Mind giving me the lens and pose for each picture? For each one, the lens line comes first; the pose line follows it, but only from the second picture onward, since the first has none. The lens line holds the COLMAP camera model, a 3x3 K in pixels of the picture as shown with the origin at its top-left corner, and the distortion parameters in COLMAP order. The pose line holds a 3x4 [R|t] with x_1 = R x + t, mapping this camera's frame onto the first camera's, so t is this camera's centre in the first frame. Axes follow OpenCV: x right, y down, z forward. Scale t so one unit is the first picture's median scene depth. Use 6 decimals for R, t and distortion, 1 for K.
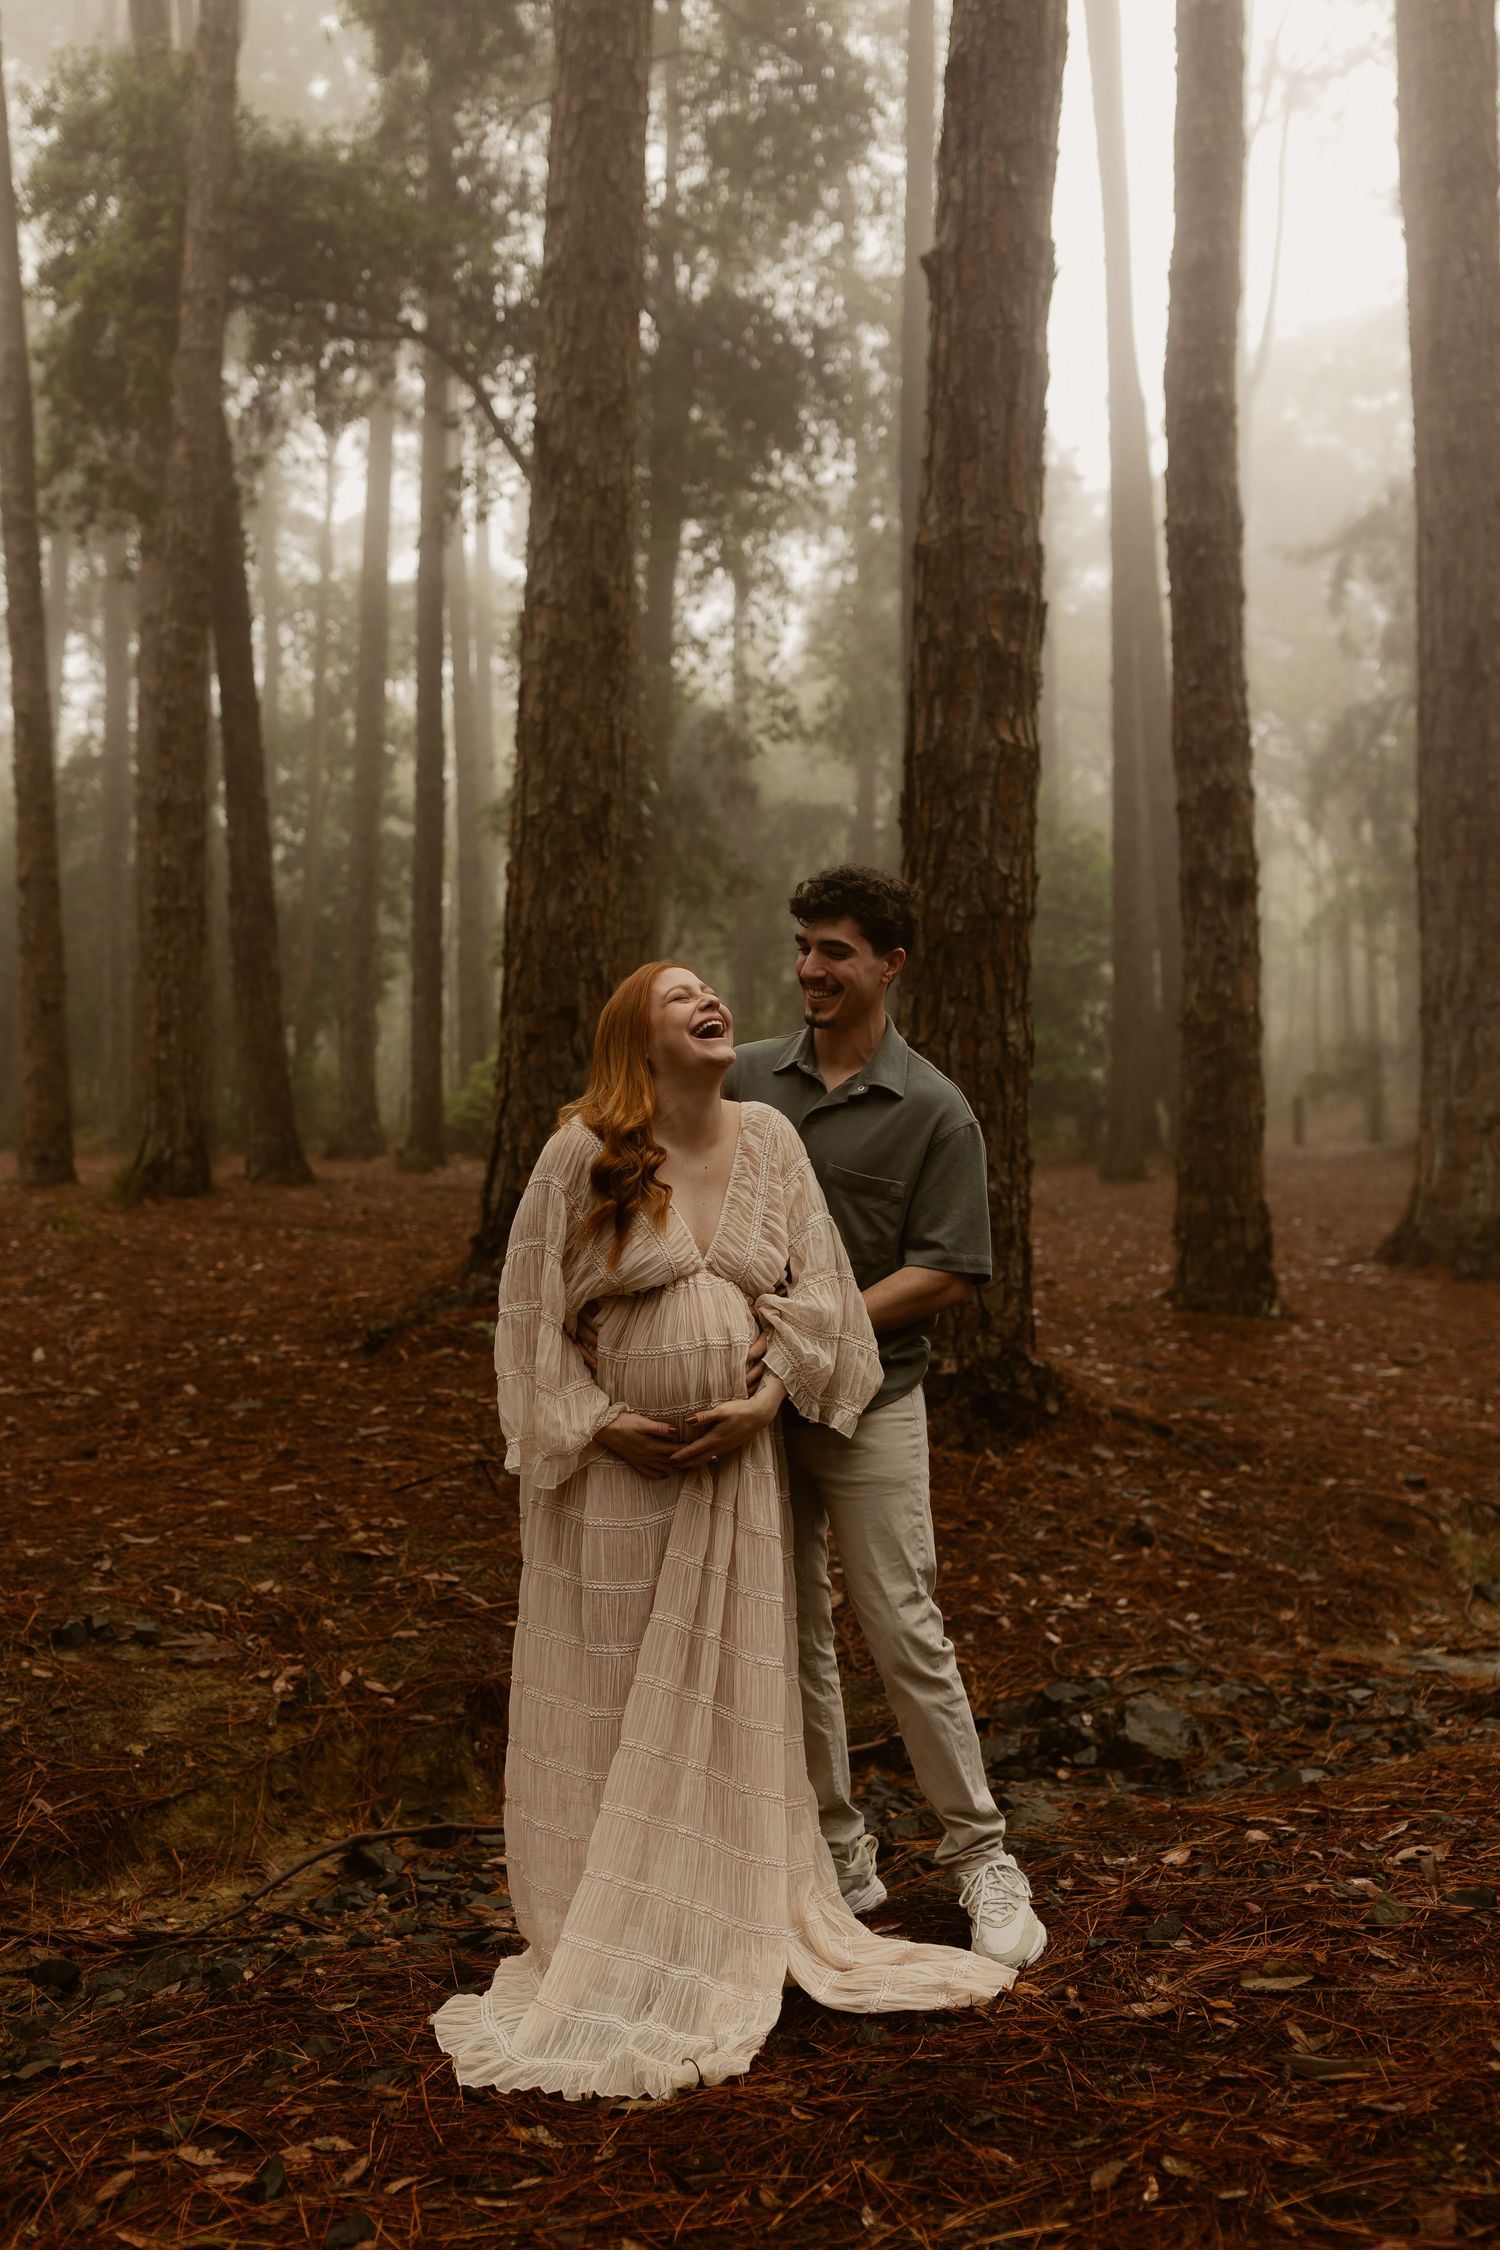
lens RADIAL K [[2234.5, 0, 751.7], [0, 2234.5, 1037.4], [0, 0, 1]] dist [0.005466, 0.008624]
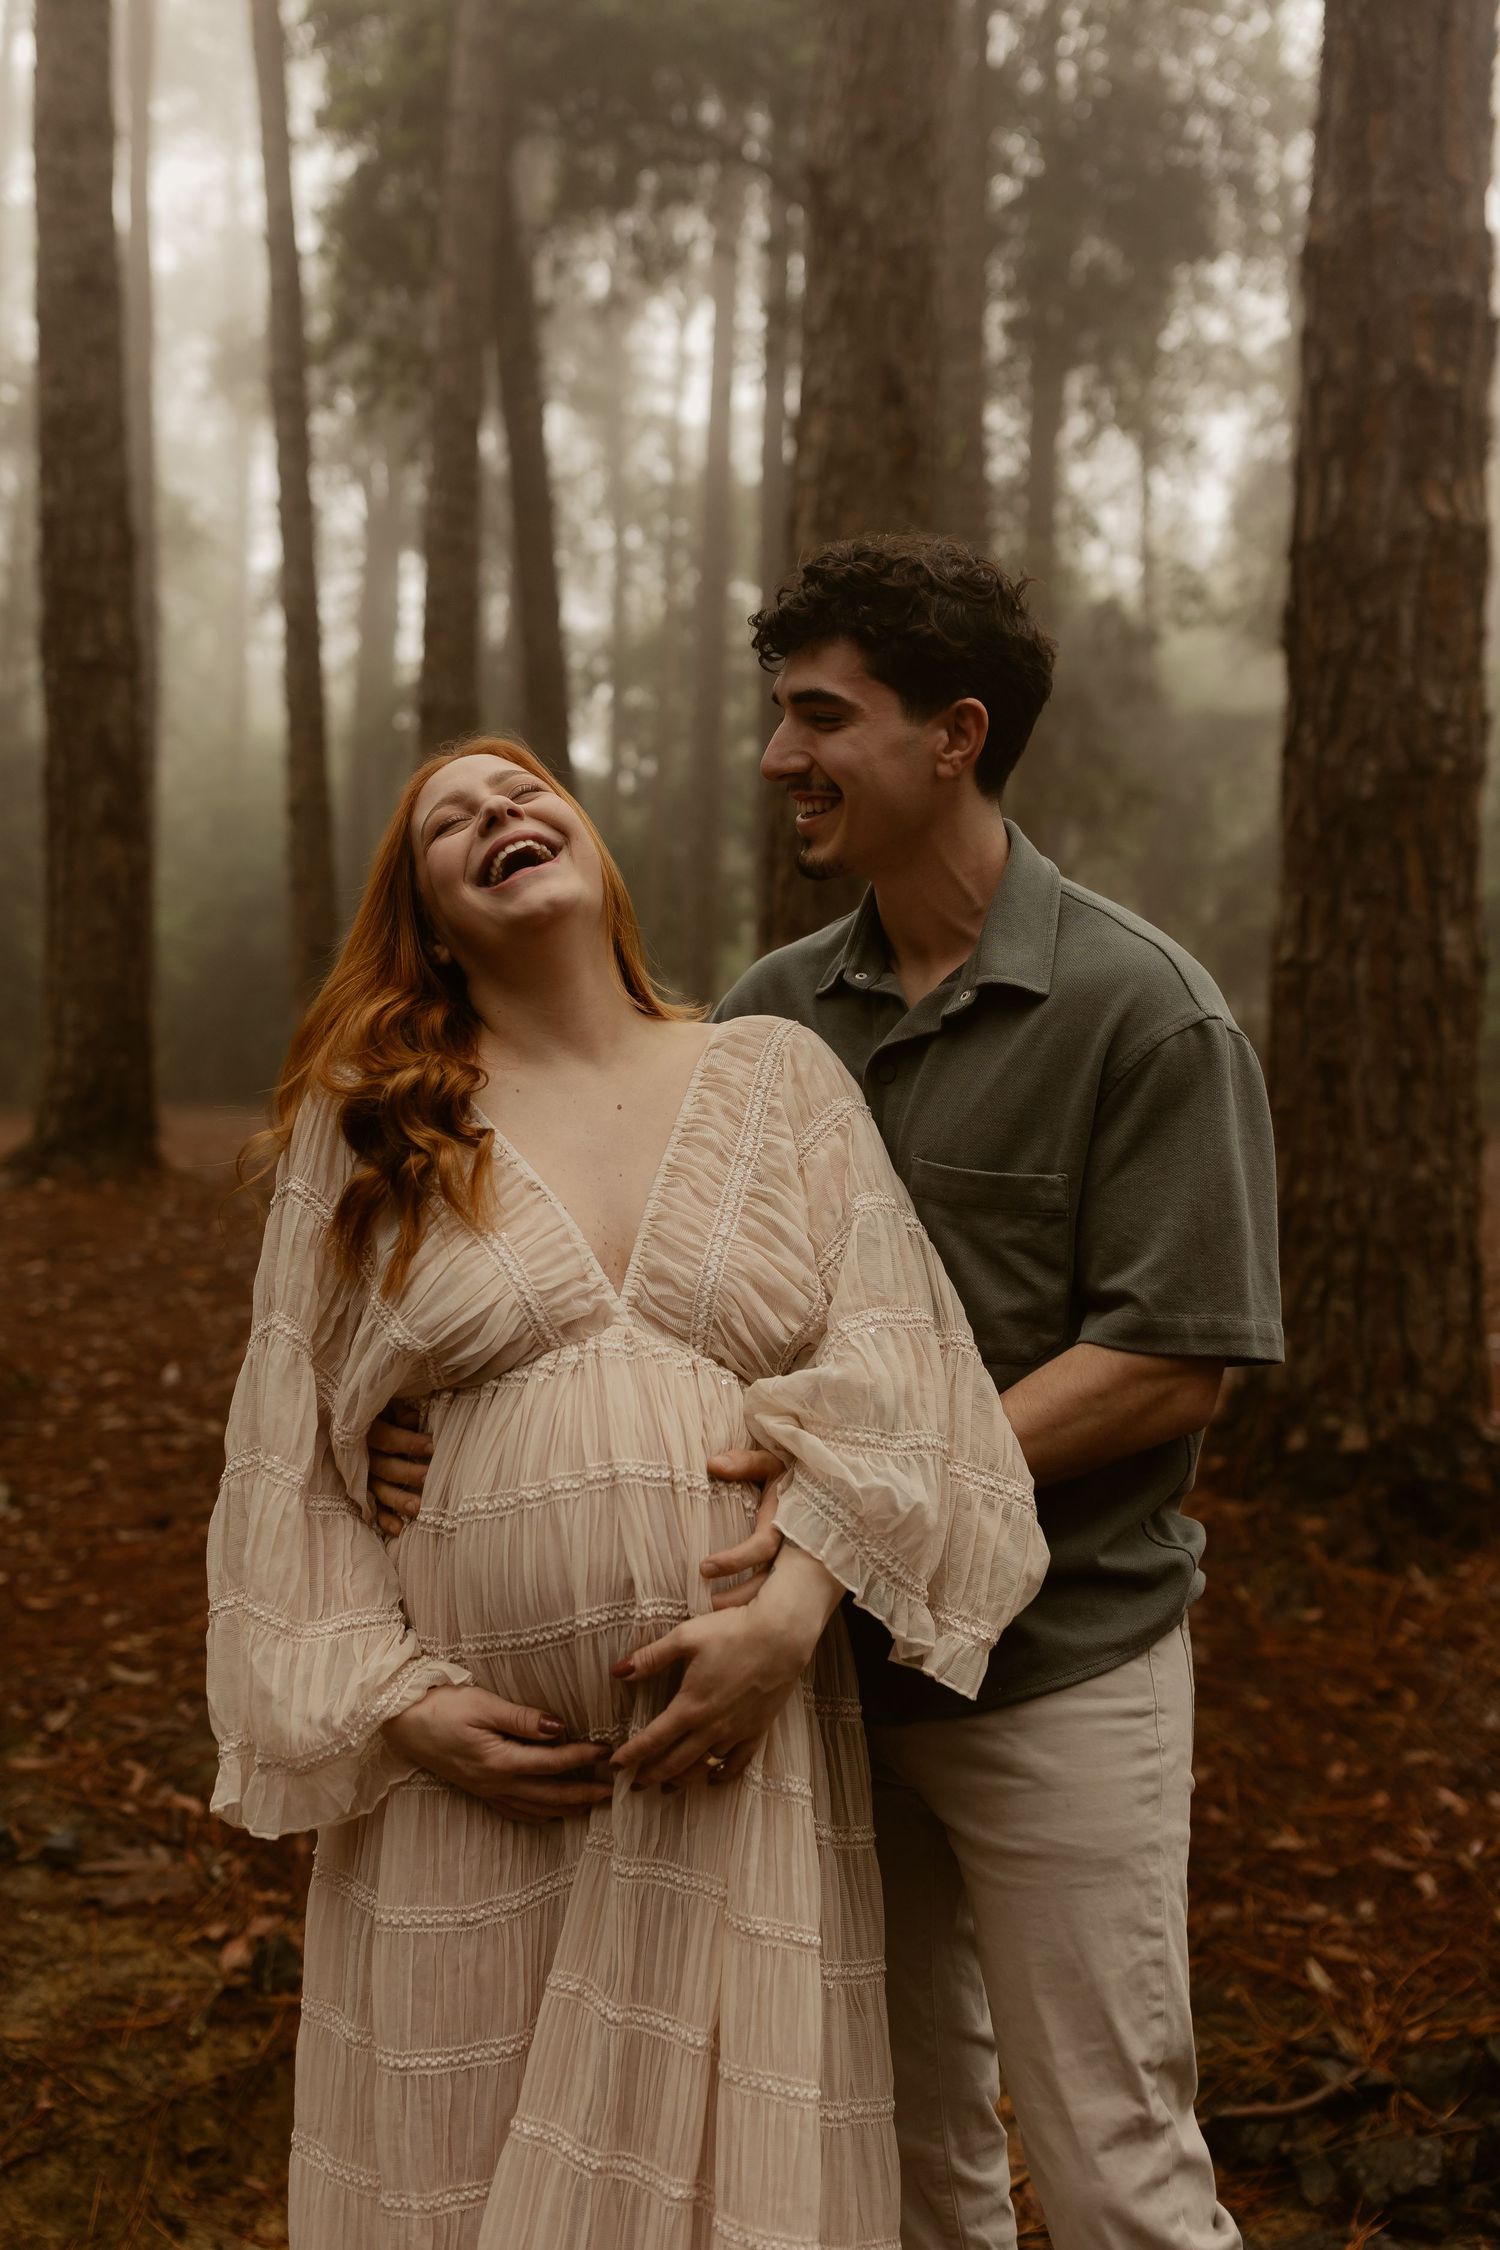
lens RADIAL K [[2254.6, 0, 747.3], [0, 2254.6, 1015.3], [0, 0, 1]] dist [-0.000069, -0.009767]
pose [[0.978906, -0.006764, -0.204201, 0.048193], [0.007988, 0.999955, 0.005171, 0.014156], [0.204157, -0.006693, 0.978915, 0.293660]]
